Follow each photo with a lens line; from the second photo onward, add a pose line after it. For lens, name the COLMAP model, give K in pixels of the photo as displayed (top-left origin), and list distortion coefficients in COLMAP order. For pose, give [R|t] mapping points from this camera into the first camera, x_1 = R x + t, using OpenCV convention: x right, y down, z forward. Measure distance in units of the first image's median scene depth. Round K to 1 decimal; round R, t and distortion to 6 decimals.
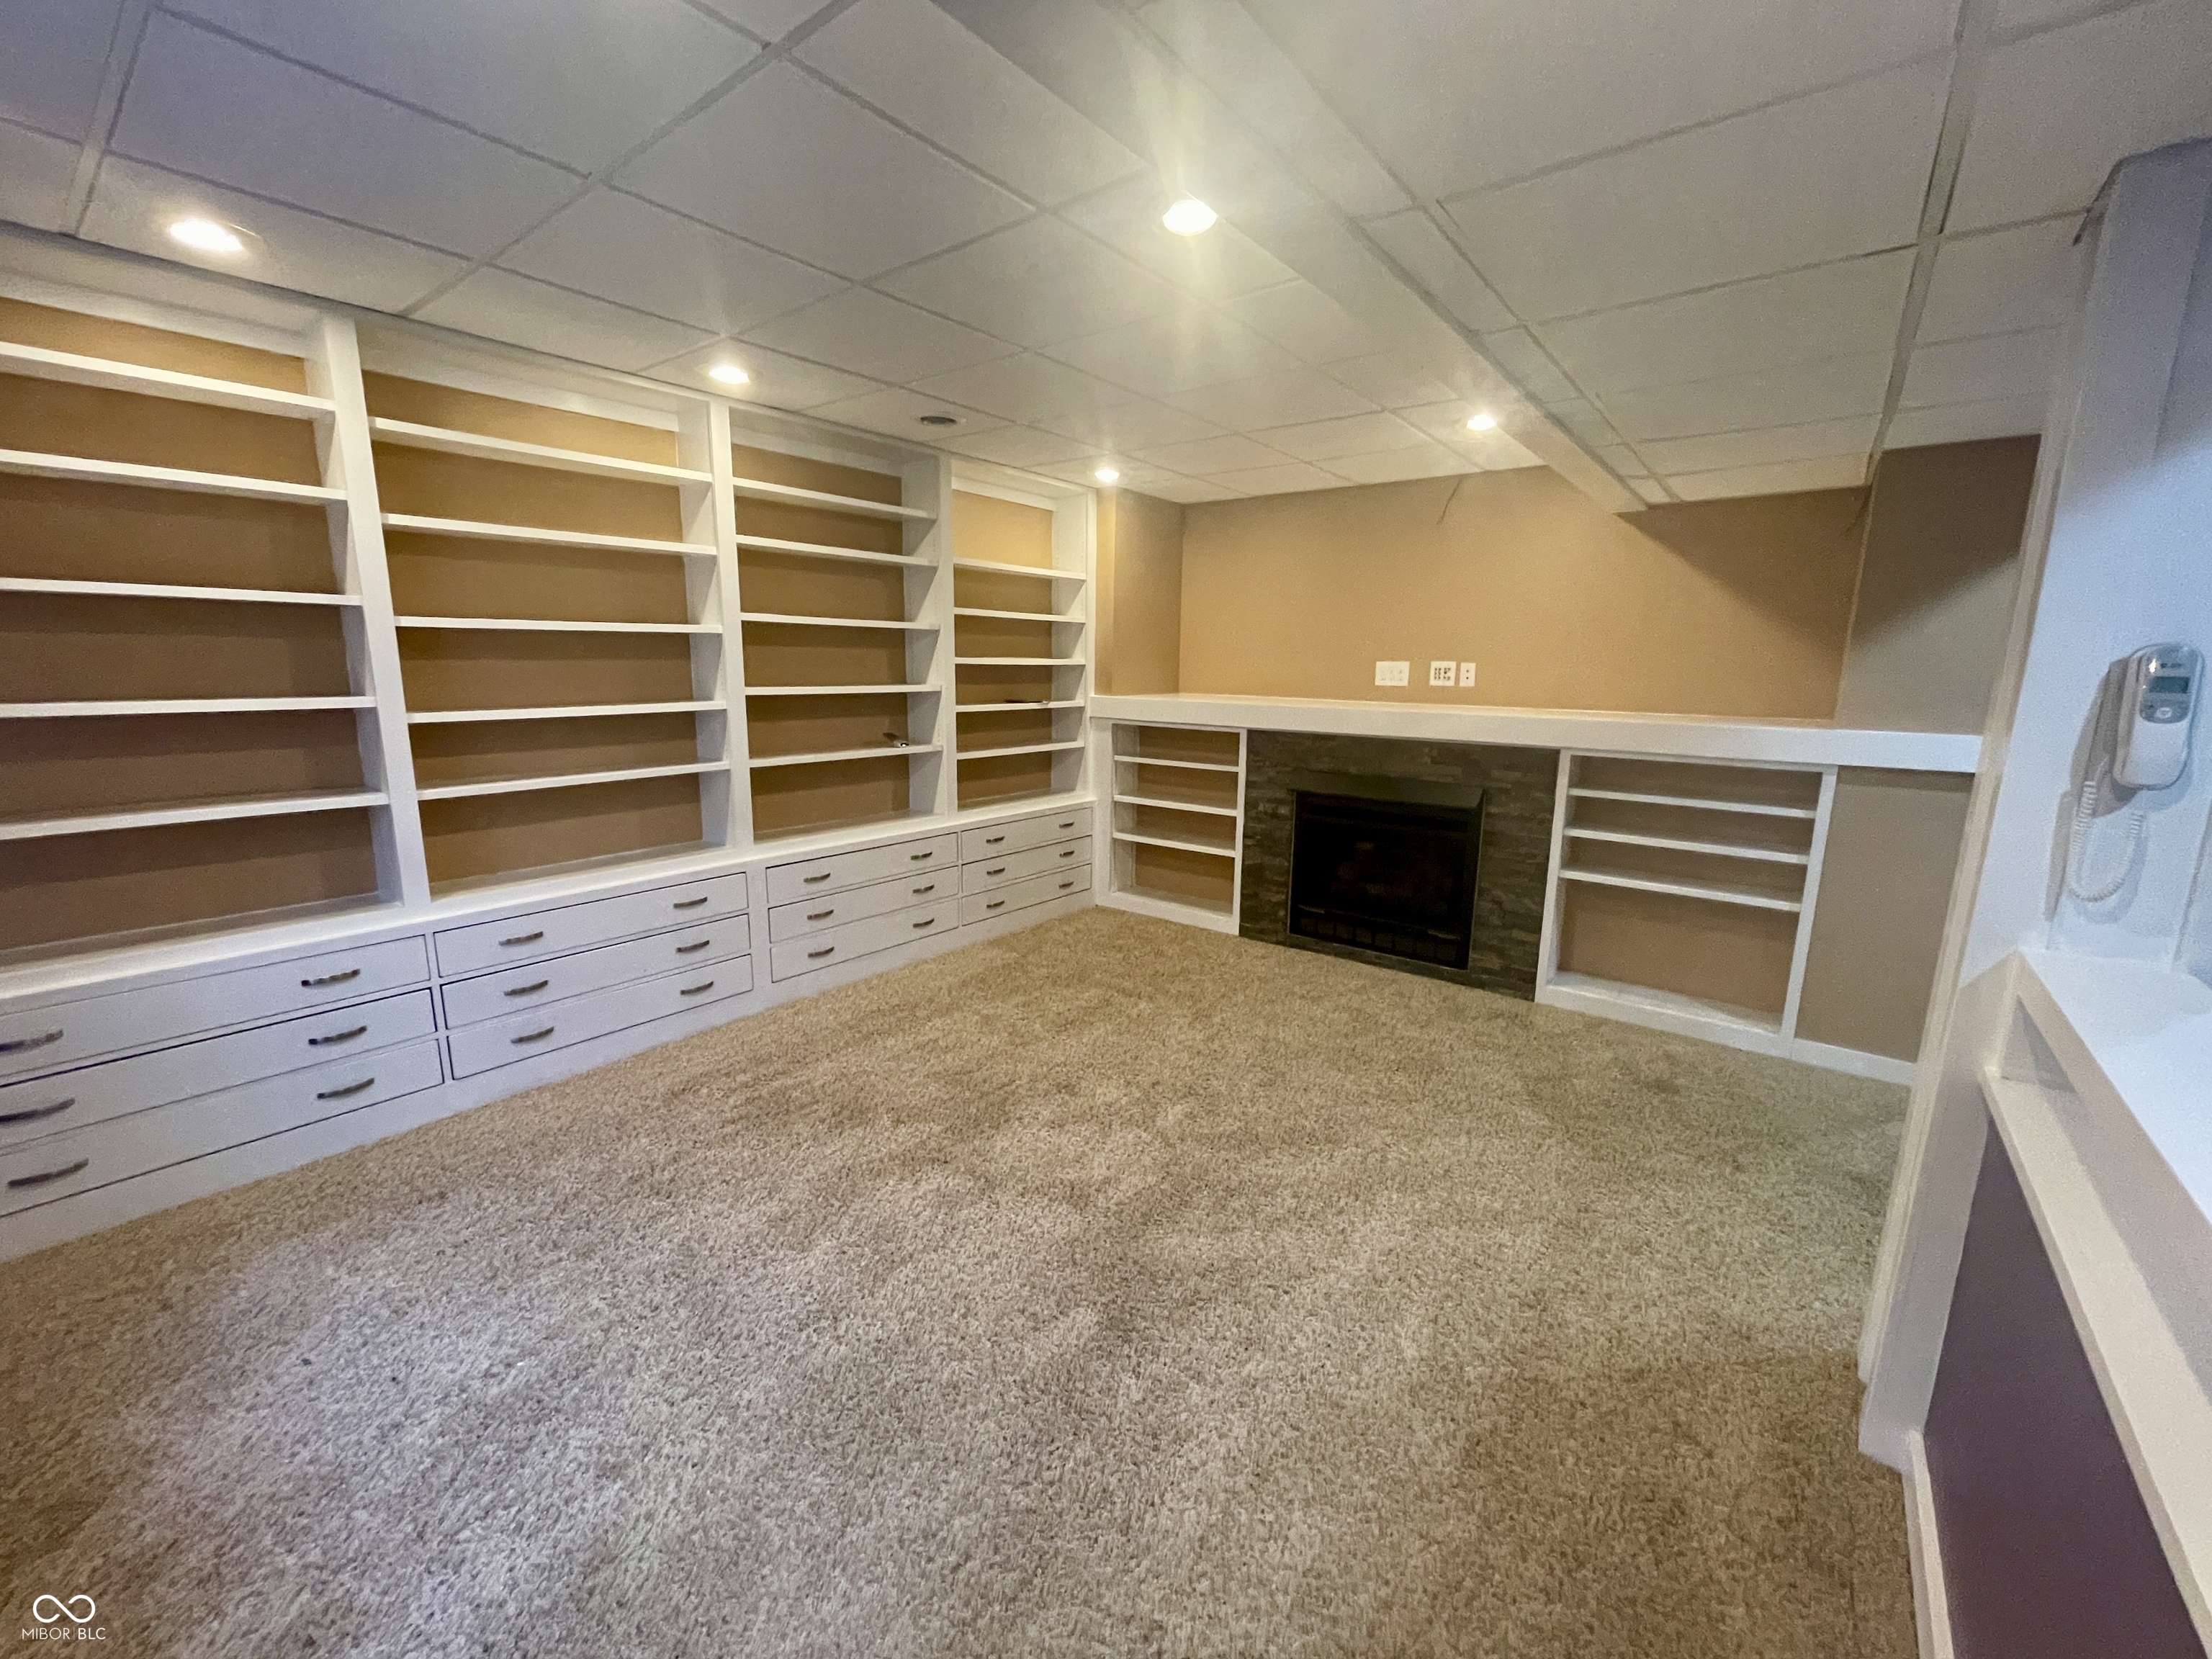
lens RADIAL K [[903.0, 0, 1108.9], [0, 903.0, 838.4], [0, 0, 1]] dist [-0.003067, 0.001131]
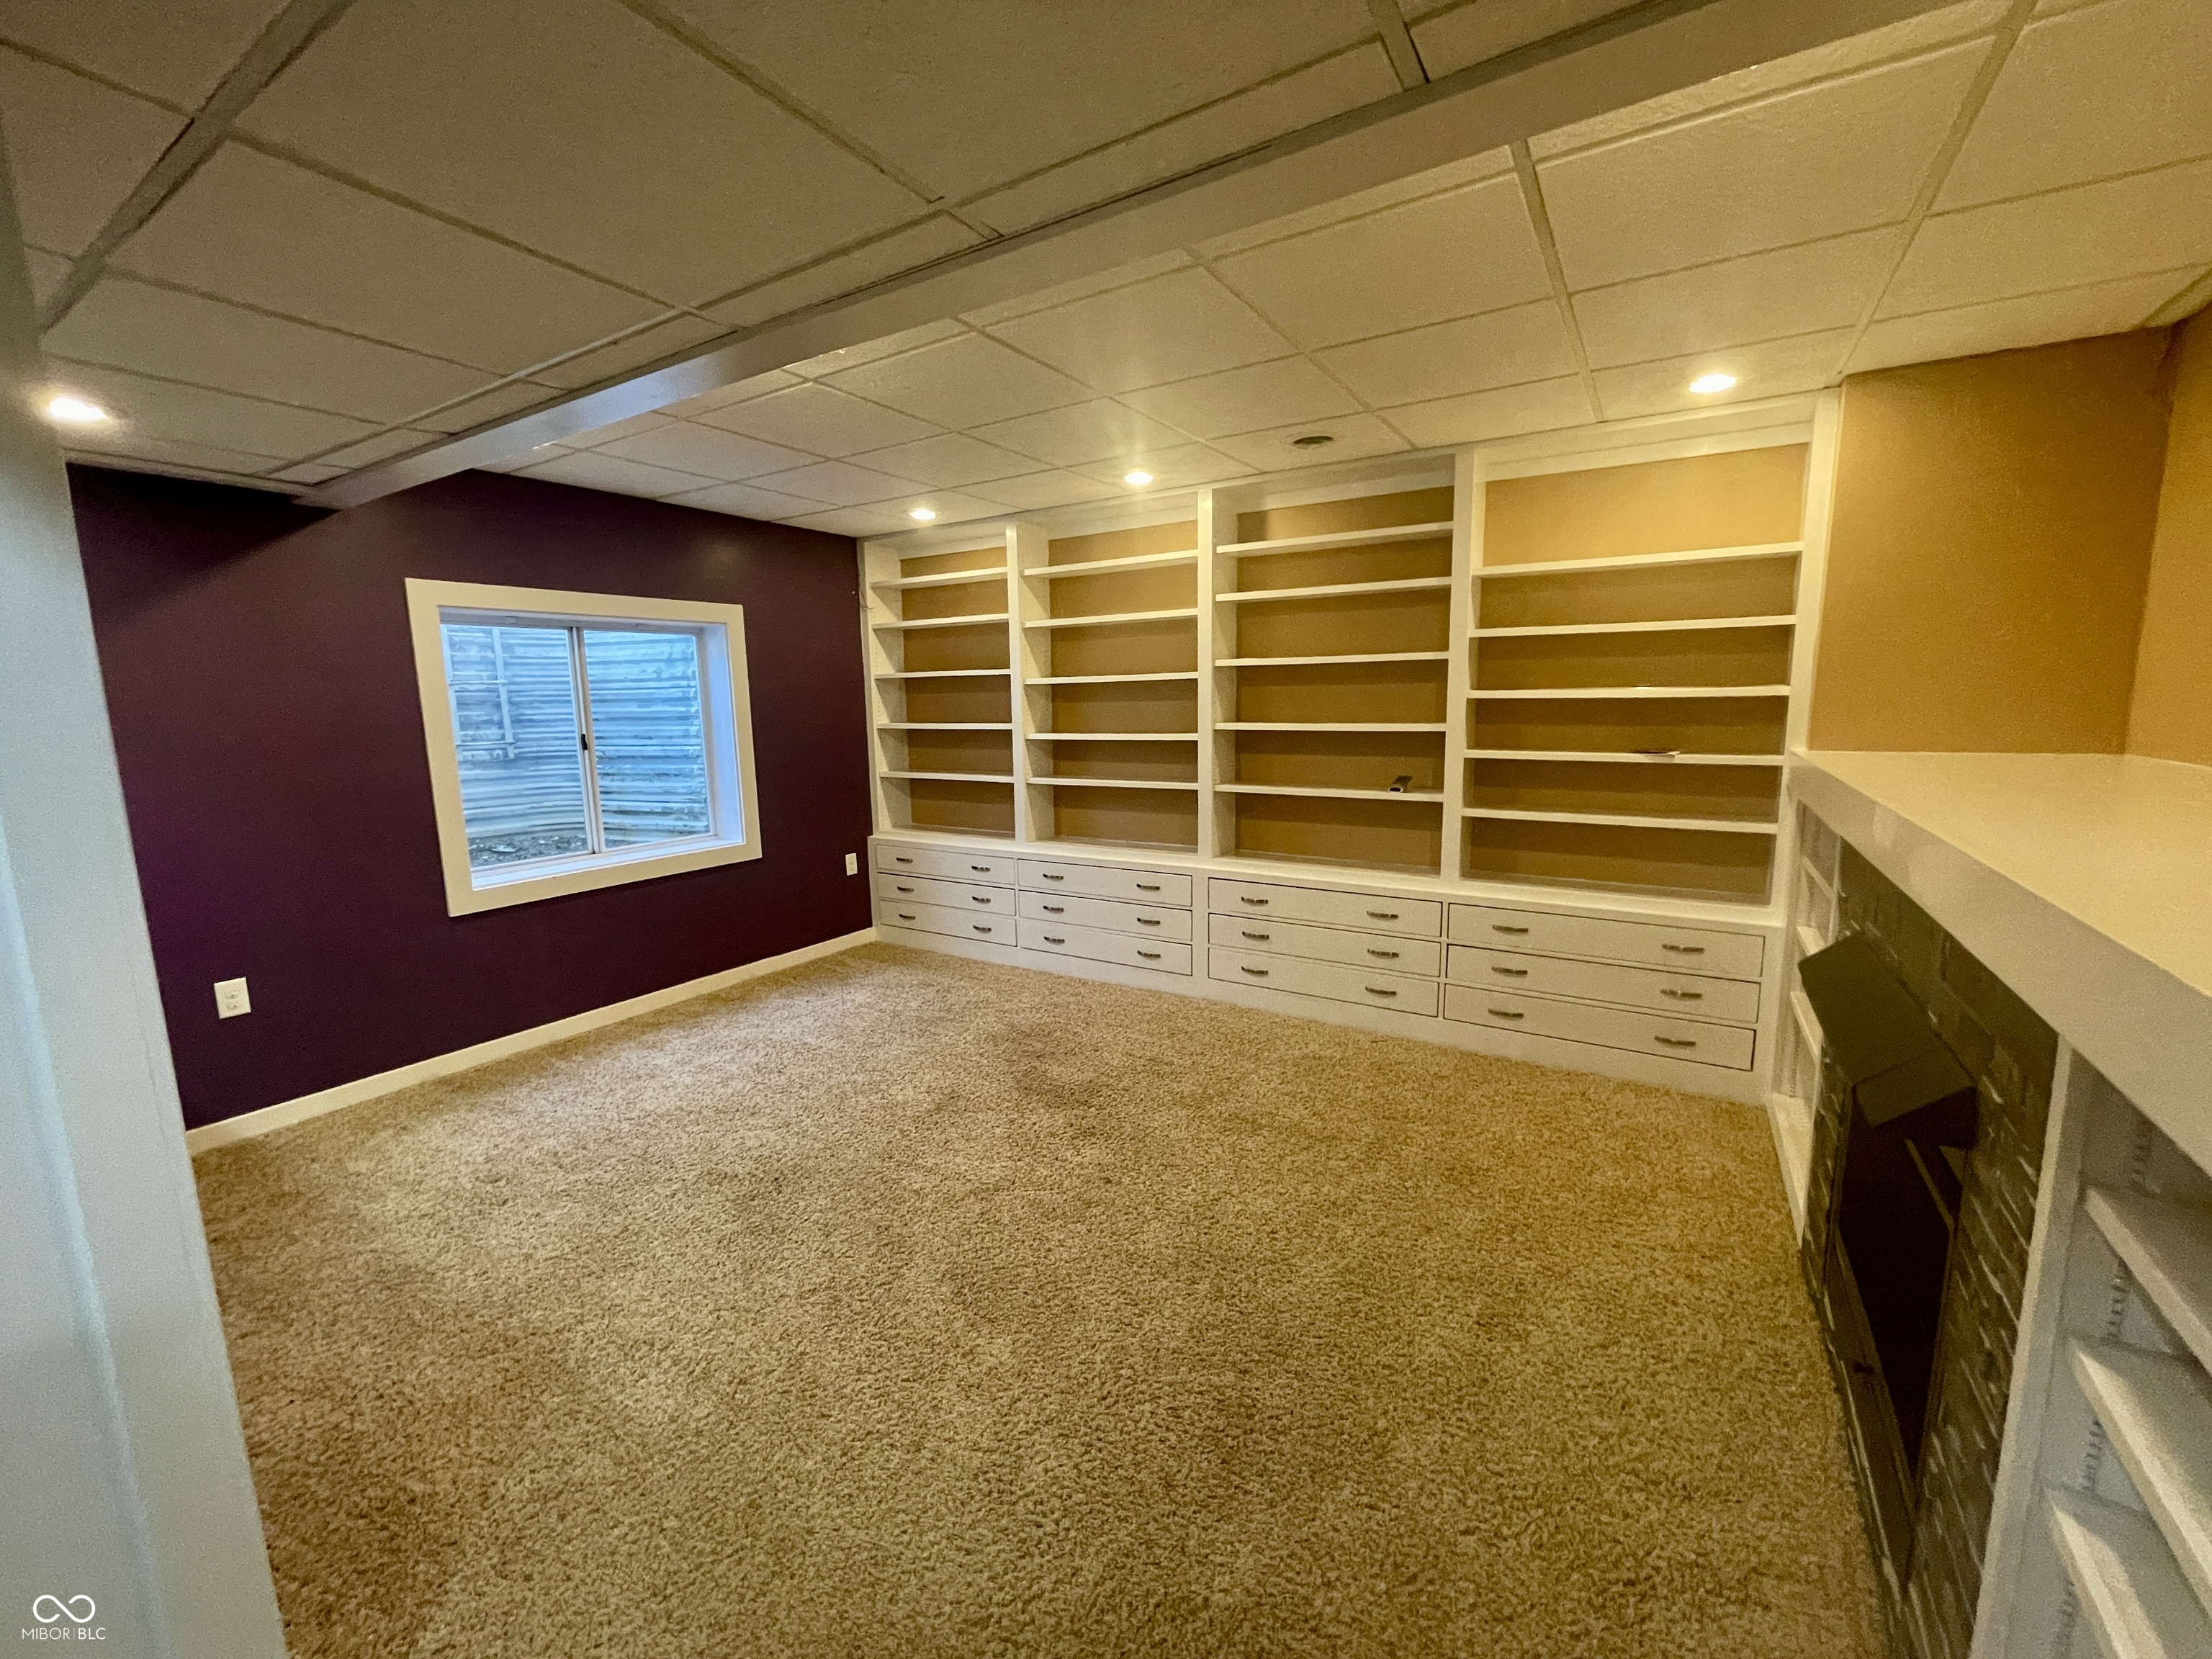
lens RADIAL K [[903.0, 0, 1118.4], [0, 903.0, 818.9], [0, 0, 1]] dist [-0.003067, 0.001131]
pose [[0.103712, 0.144187, -0.984101, 0.745637], [-0.163230, 0.978488, 0.126162, -0.170733], [0.981122, 0.147550, 0.125017, 0.737916]]
